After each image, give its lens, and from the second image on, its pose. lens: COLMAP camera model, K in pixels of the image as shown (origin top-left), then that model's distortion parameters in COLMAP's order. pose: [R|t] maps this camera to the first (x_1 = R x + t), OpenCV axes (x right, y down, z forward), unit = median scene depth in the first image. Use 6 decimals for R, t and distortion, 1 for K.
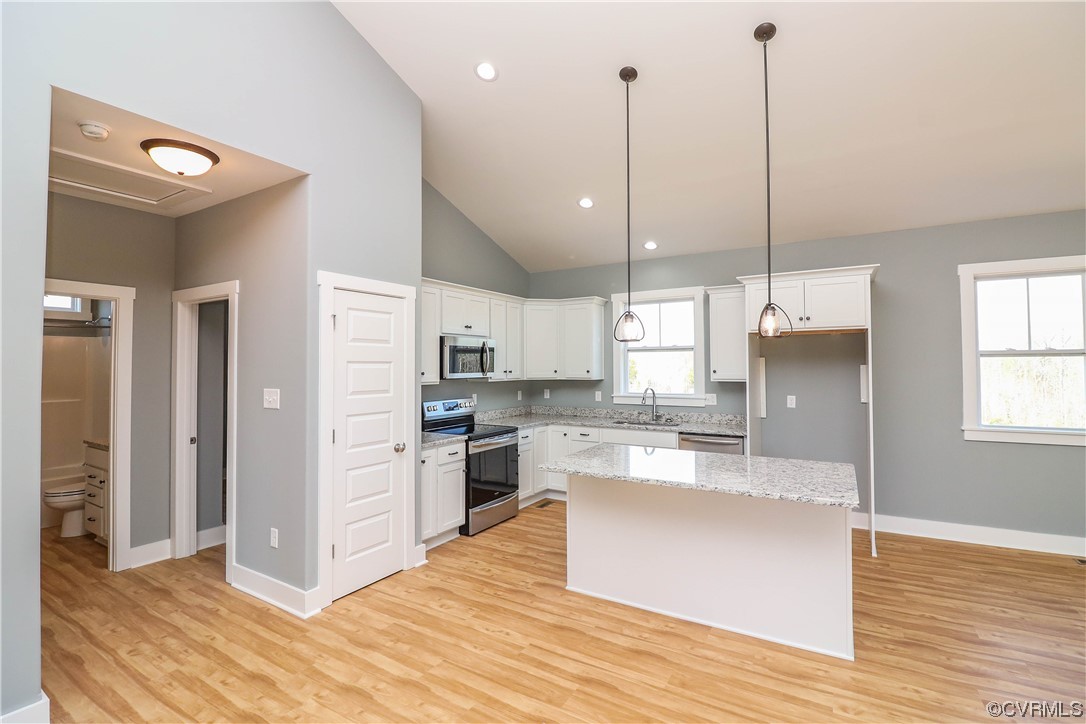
lens RADIAL K [[498.4, 0, 542.1], [0, 498.4, 353.2], [0, 0, 1]] dist [-0.003098, -0.011109]
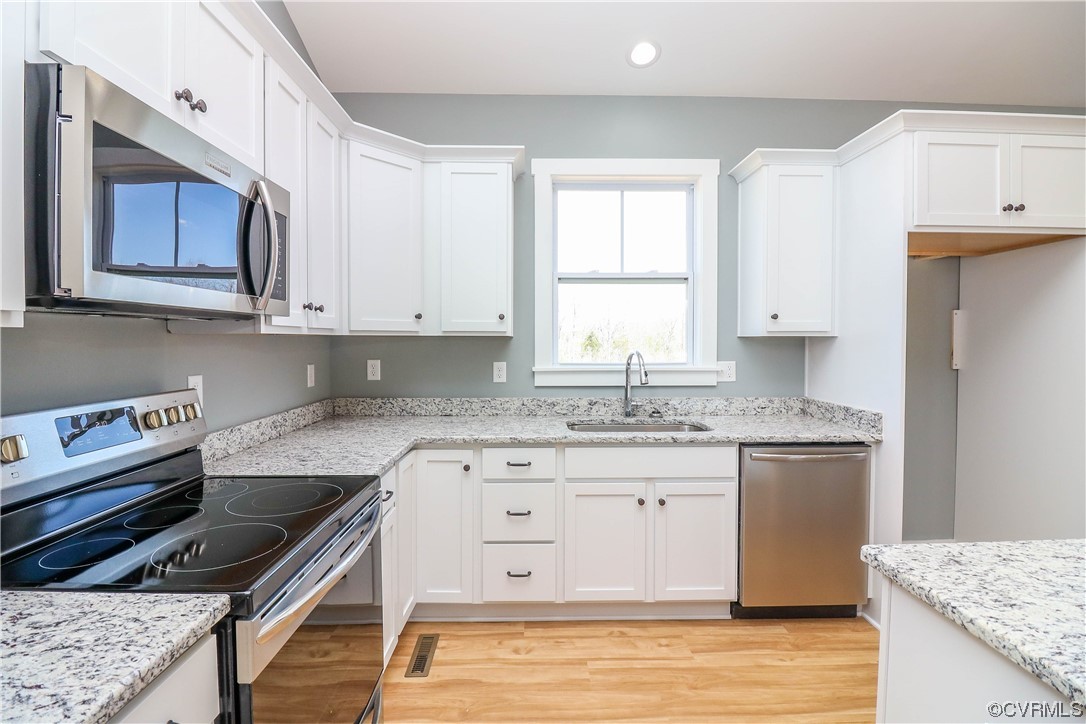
lens RADIAL K [[498.4, 0, 540.2], [0, 498.4, 352.2], [0, 0, 1]] dist [-0.003098, -0.011109]
pose [[0.845905, -0.007262, 0.533284, -0.158078], [-0.018378, 0.998917, 0.042754, 0.066525], [-0.533017, -0.045967, 0.844855, 0.831195]]
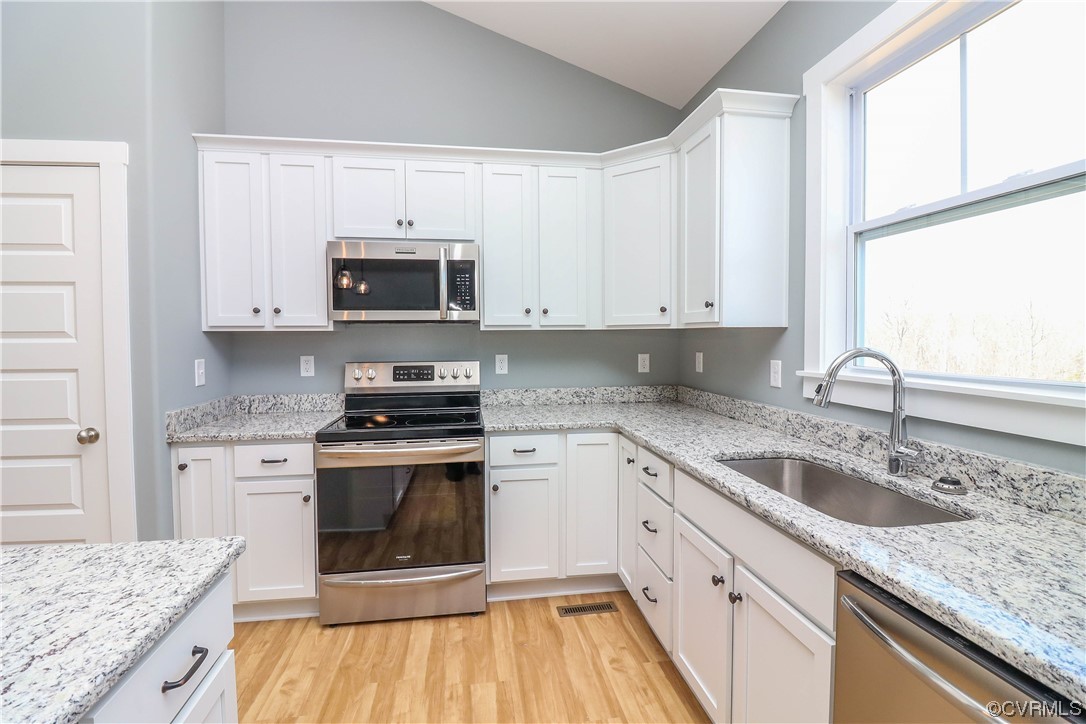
lens RADIAL K [[498.4, 0, 539.6], [0, 498.4, 351.0], [0, 0, 1]] dist [-0.003098, -0.011109]
pose [[0.642220, 0.024707, -0.766122, 0.408049], [0.022530, 0.998440, 0.051085, 0.067811], [0.766189, -0.050069, 0.640662, 0.910762]]
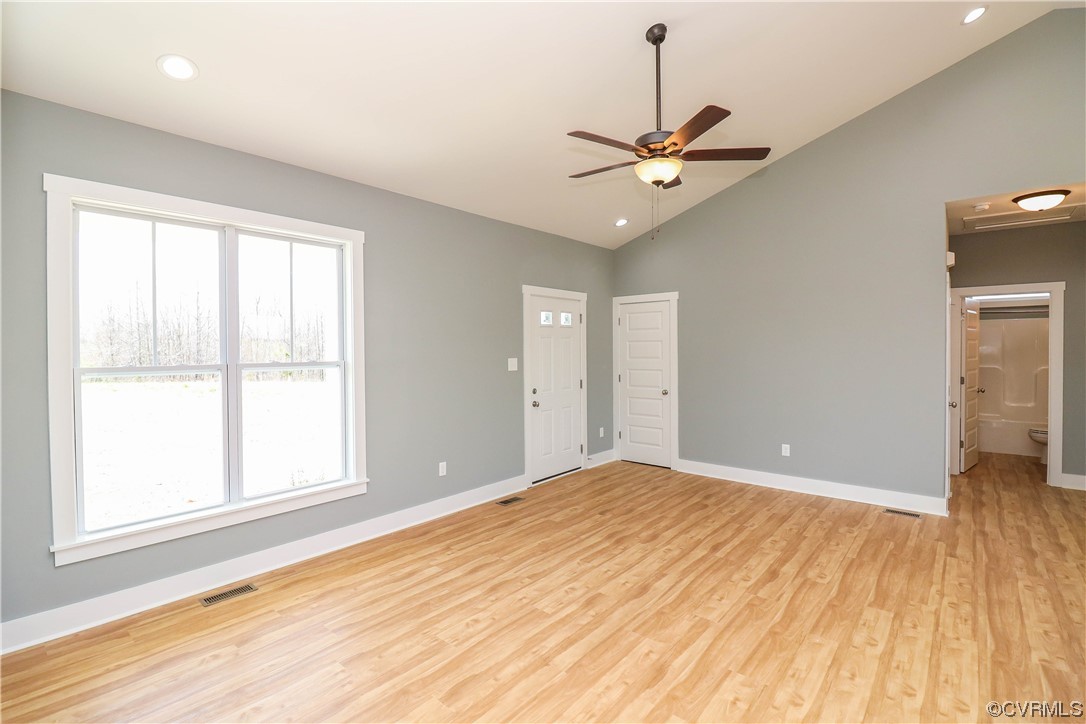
lens RADIAL K [[498.4, 0, 539.7], [0, 498.4, 353.9], [0, 0, 1]] dist [-0.003098, -0.011109]
pose [[-0.170693, 0.016898, -0.985179, 0.663491], [0.031081, 0.999448, 0.011758, 0.002894], [0.984834, -0.028613, -0.171124, -0.168059]]
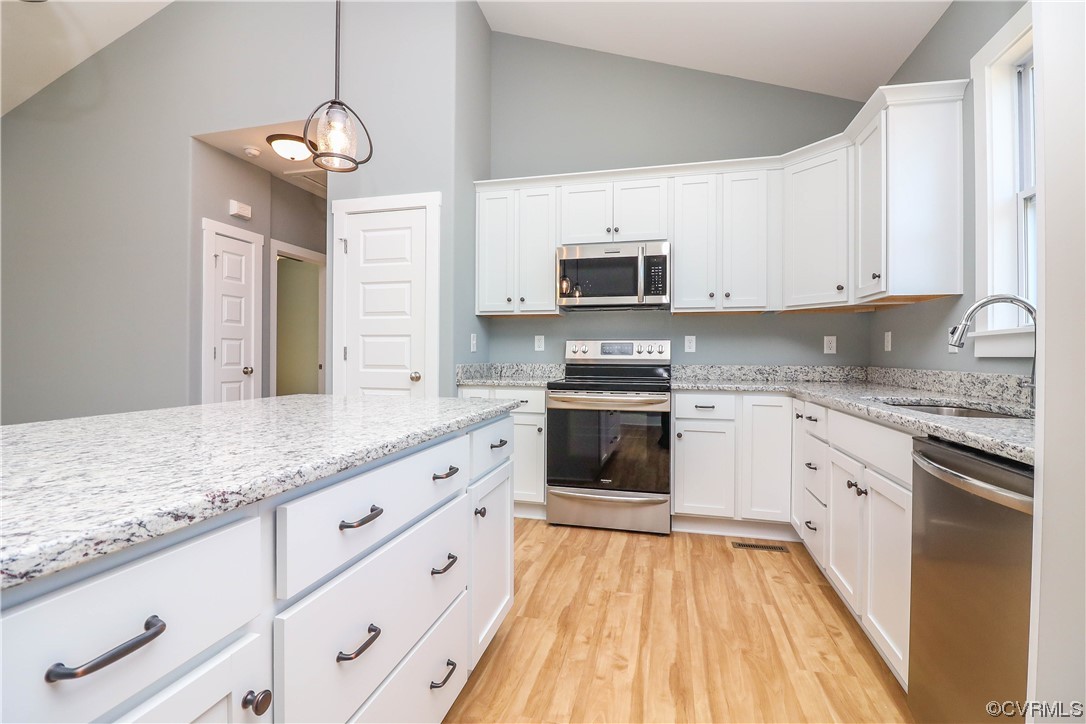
lens RADIAL K [[498.4, 0, 543.0], [0, 498.4, 355.3], [0, 0, 1]] dist [-0.003098, -0.011109]
pose [[0.292684, 0.007141, -0.956182, 0.560028], [0.018064, 0.999752, 0.012996, 0.126378], [0.956038, -0.021076, 0.292483, 0.840393]]
